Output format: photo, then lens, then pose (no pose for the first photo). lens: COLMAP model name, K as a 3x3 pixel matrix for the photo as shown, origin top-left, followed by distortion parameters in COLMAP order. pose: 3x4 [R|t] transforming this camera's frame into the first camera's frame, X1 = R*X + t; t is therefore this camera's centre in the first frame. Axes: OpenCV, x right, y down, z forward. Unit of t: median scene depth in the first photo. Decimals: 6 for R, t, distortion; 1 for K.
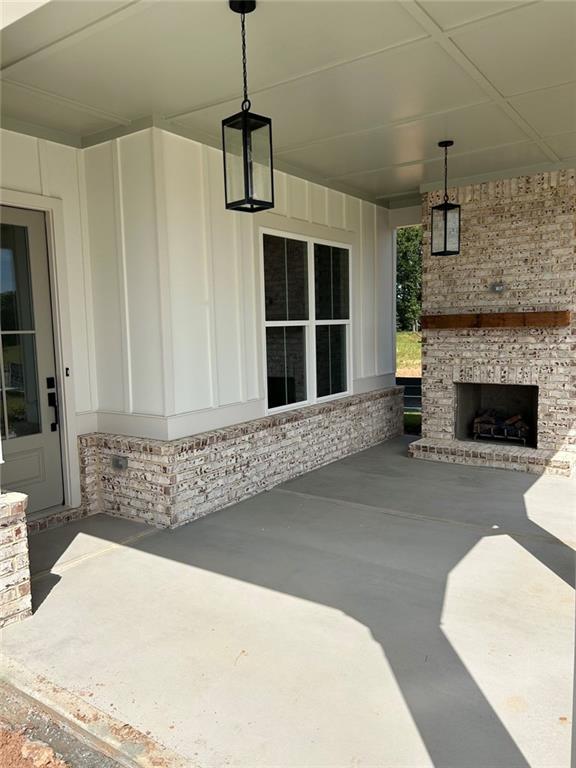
lens RADIAL K [[579.8, 0, 288.0], [0, 579.8, 384.0], [0, 0, 1]] dist [0.005516, 0.000693]
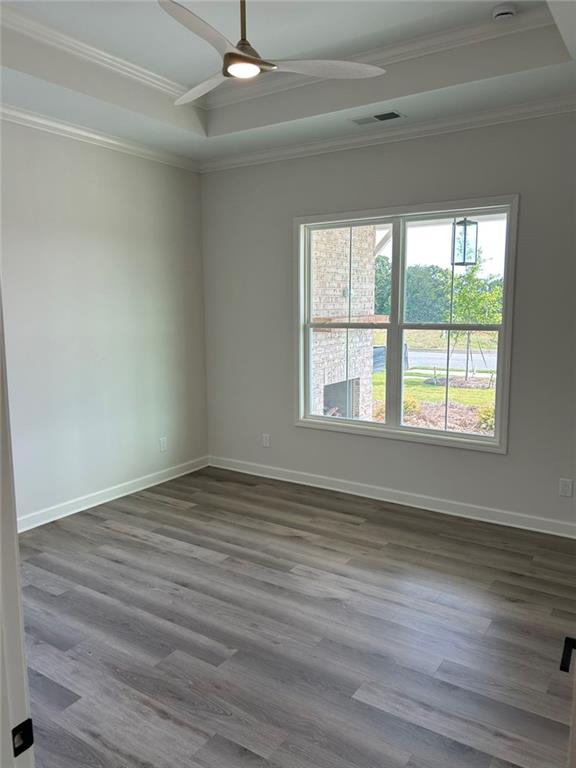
lens RADIAL K [[579.8, 0, 288.0], [0, 579.8, 384.0], [0, 0, 1]] dist [0.005516, 0.000693]
pose [[-0.021962, -0.108375, 0.993867, -0.711976], [0.111427, 0.987648, 0.110159, -0.125071], [-0.993530, 0.113163, -0.009615, 1.103286]]
